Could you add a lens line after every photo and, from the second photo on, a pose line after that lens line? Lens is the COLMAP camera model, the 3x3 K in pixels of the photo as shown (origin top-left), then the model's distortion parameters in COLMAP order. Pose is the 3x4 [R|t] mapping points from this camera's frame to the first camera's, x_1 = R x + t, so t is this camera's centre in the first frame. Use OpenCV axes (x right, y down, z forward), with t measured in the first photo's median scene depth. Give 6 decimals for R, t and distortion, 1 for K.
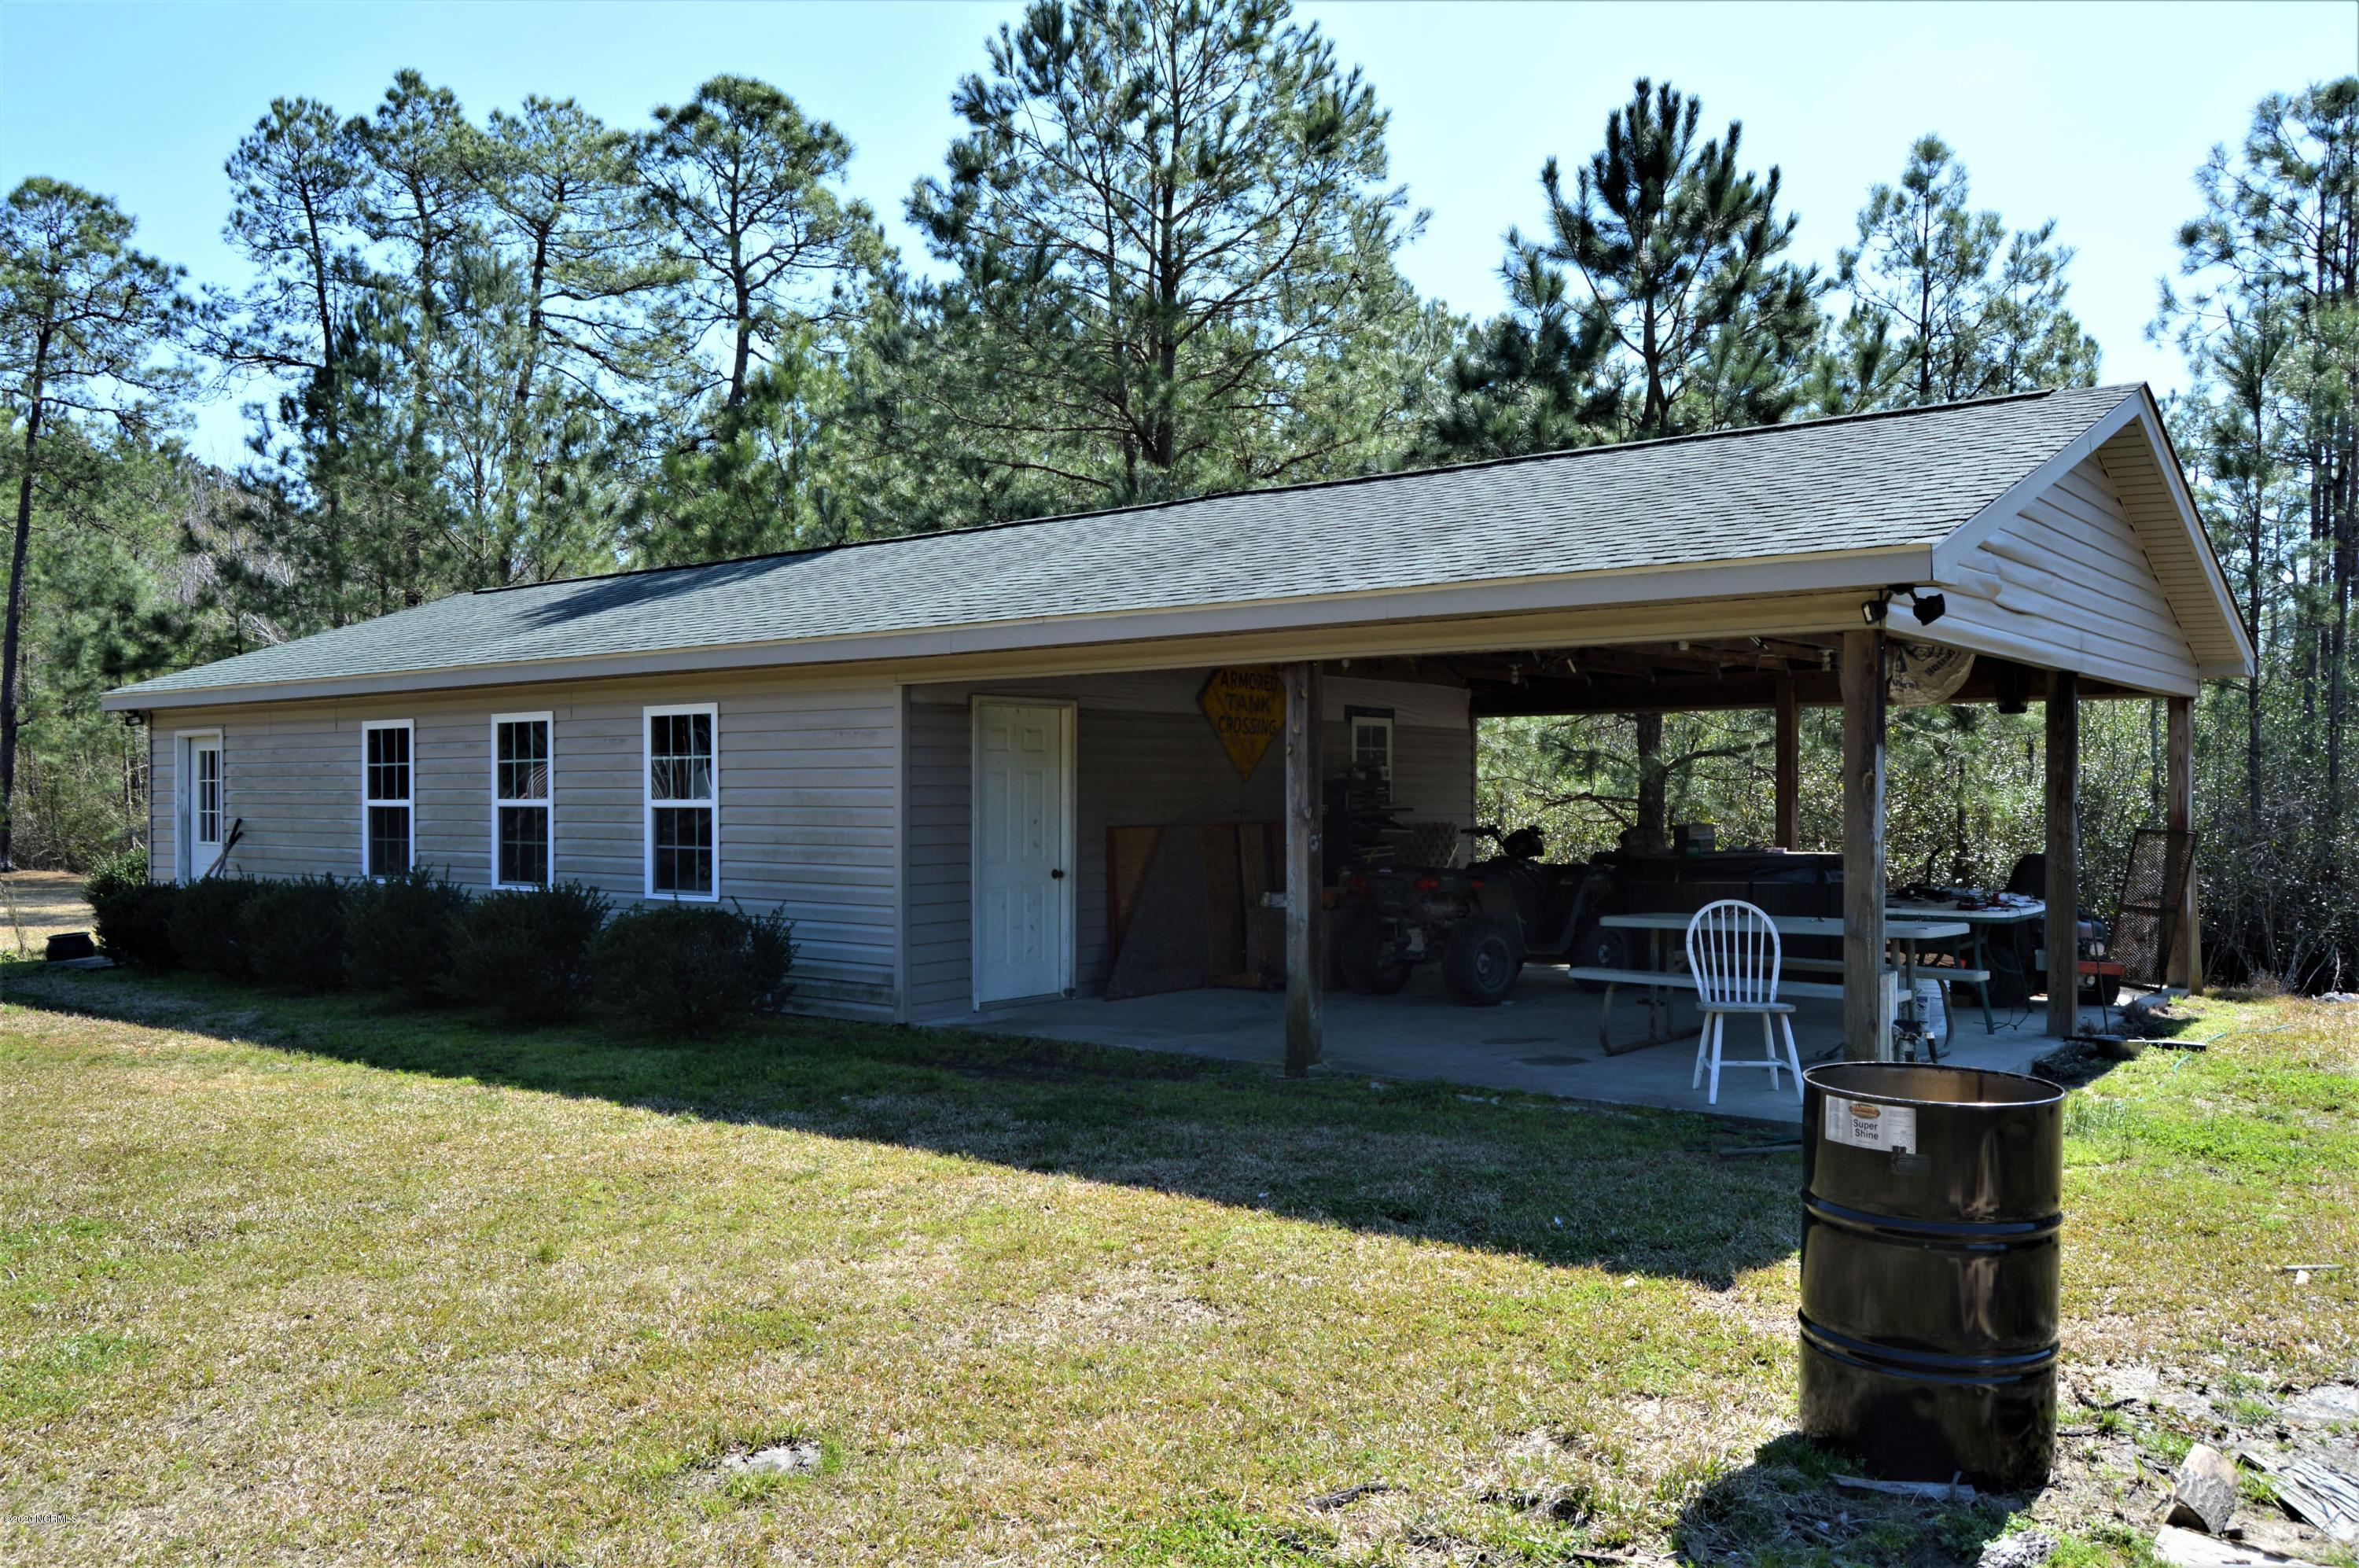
lens RADIAL K [[1757.2, 0, 1179.5], [0, 1757.2, 784.0], [0, 0, 1]] dist [0.006531, 0.001021]
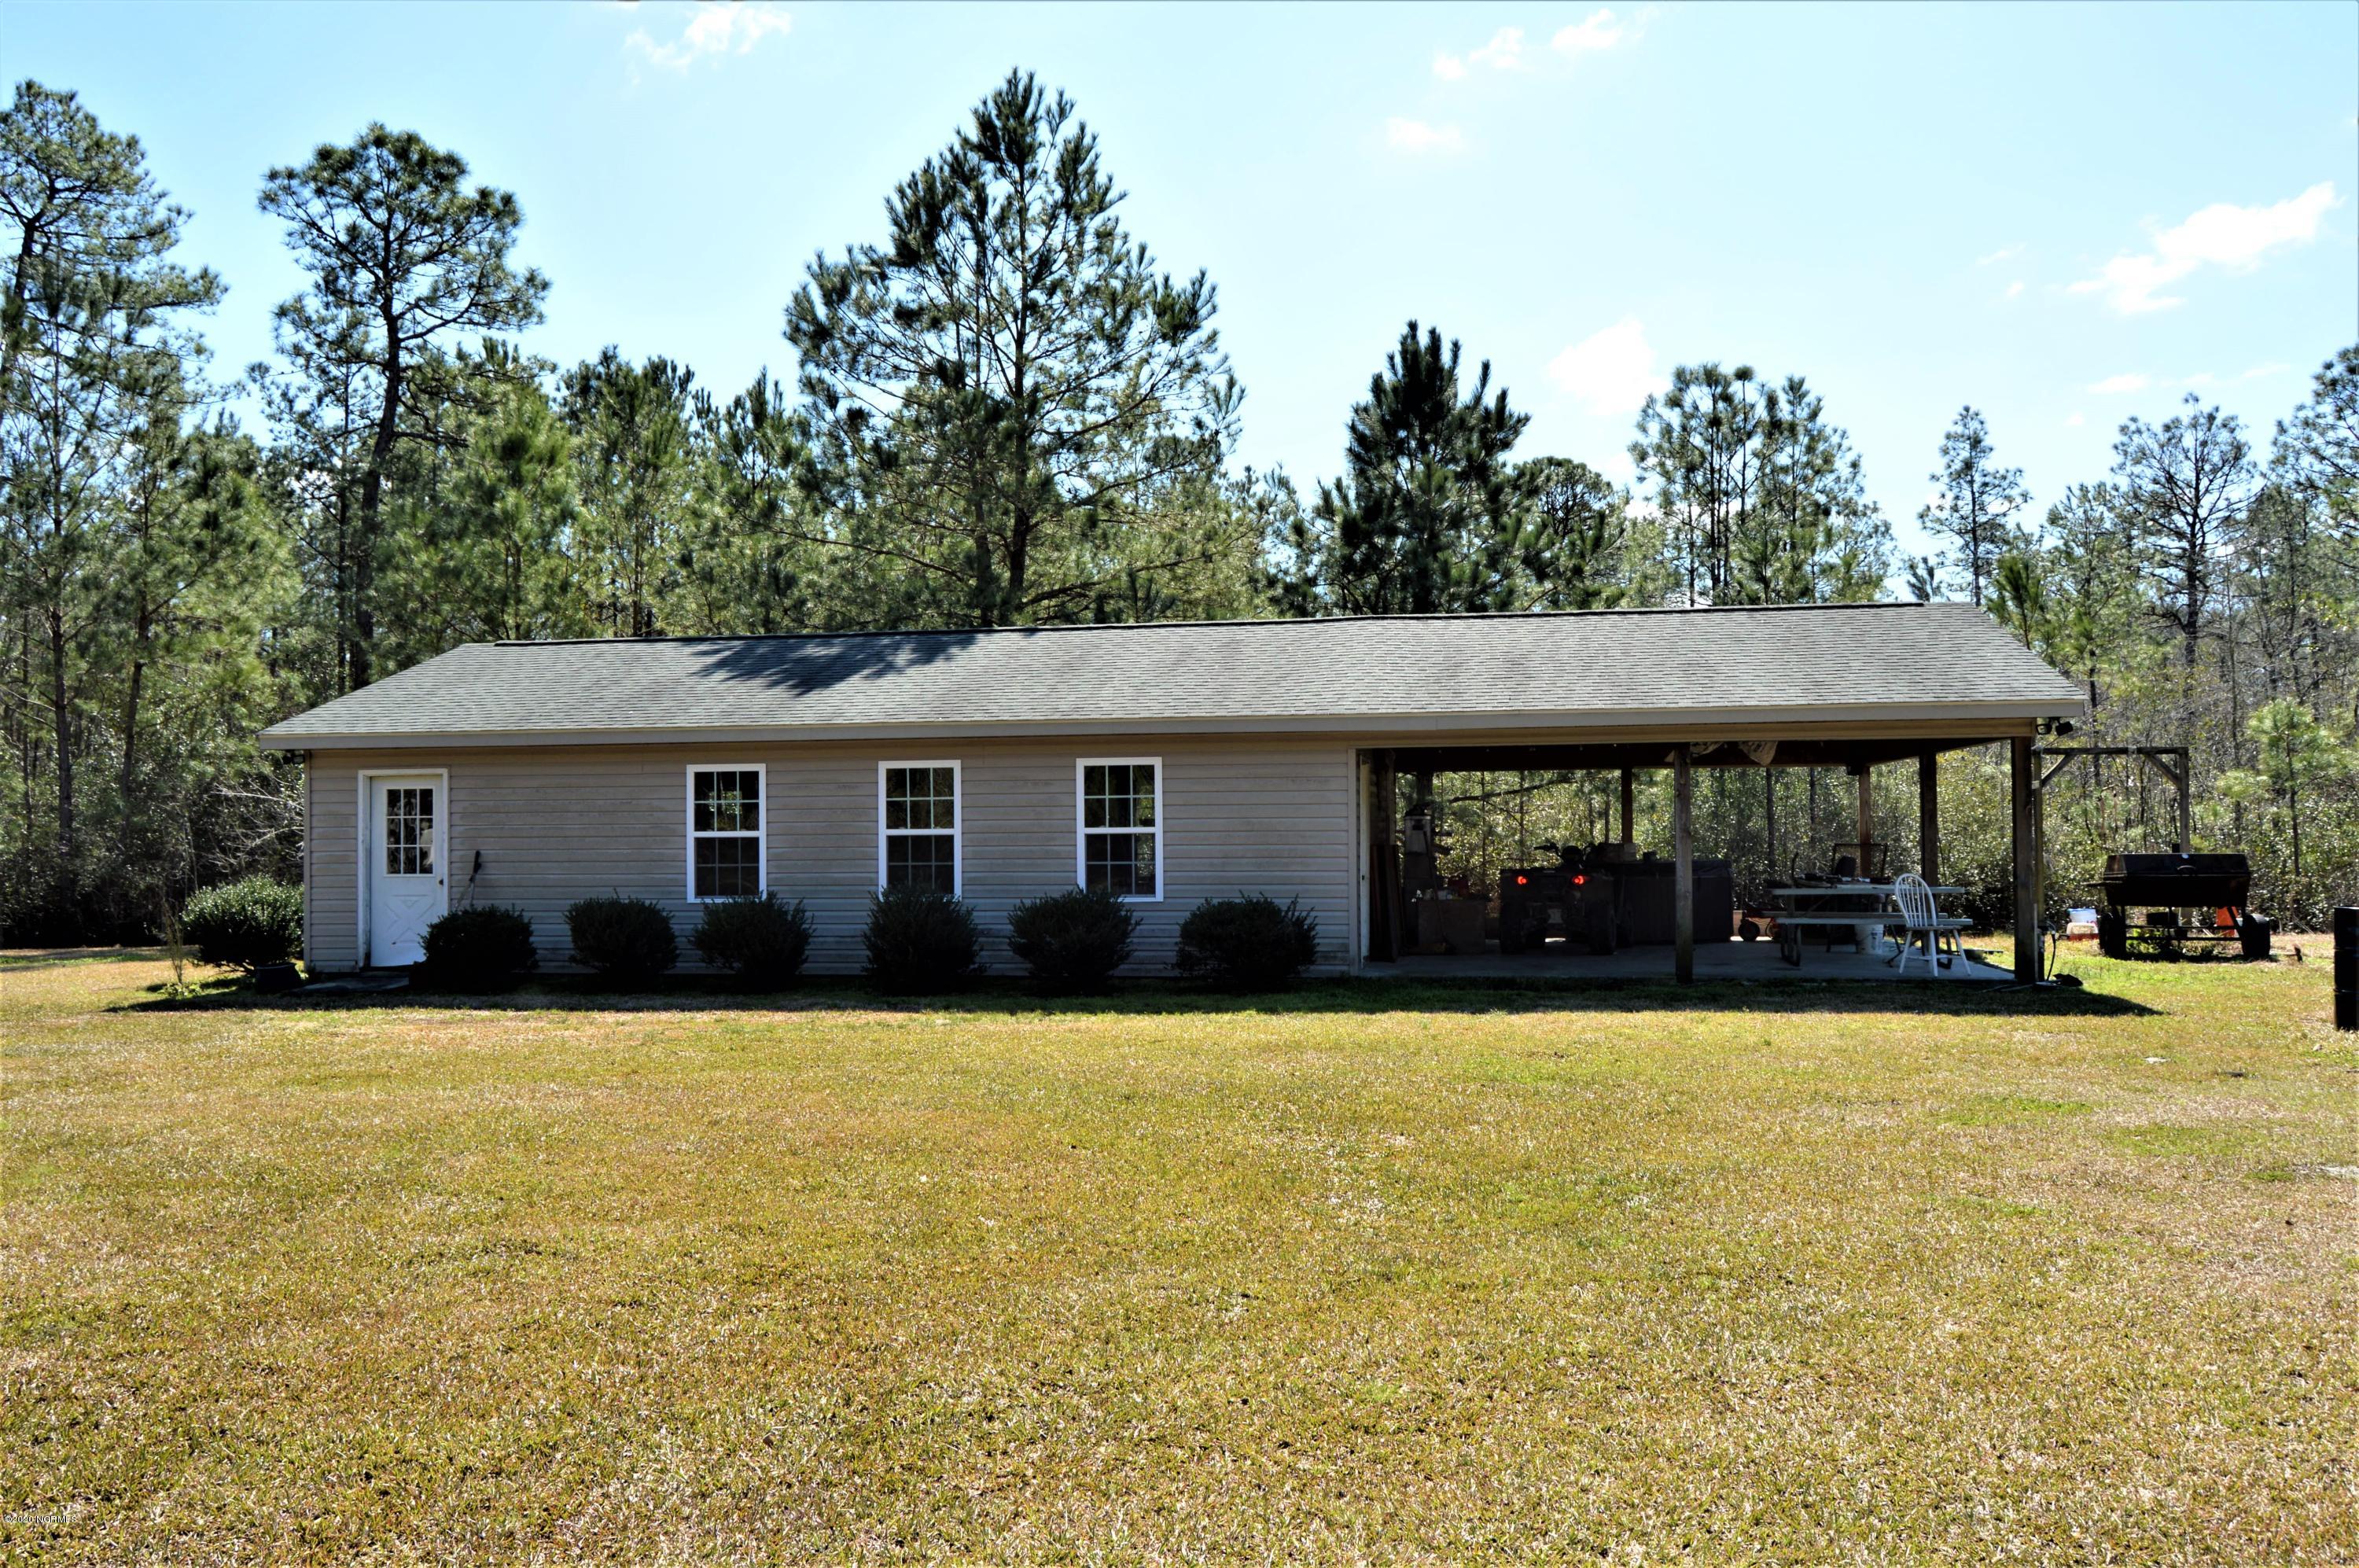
lens RADIAL K [[1757.2, 0, 1179.5], [0, 1757.2, 784.0], [0, 0, 1]] dist [0.006531, 0.001021]
pose [[0.898255, 0.016528, 0.439165, -0.523395], [0.000972, 0.999215, -0.039595, 0.018127], [-0.439475, 0.035994, 0.897534, -0.150058]]
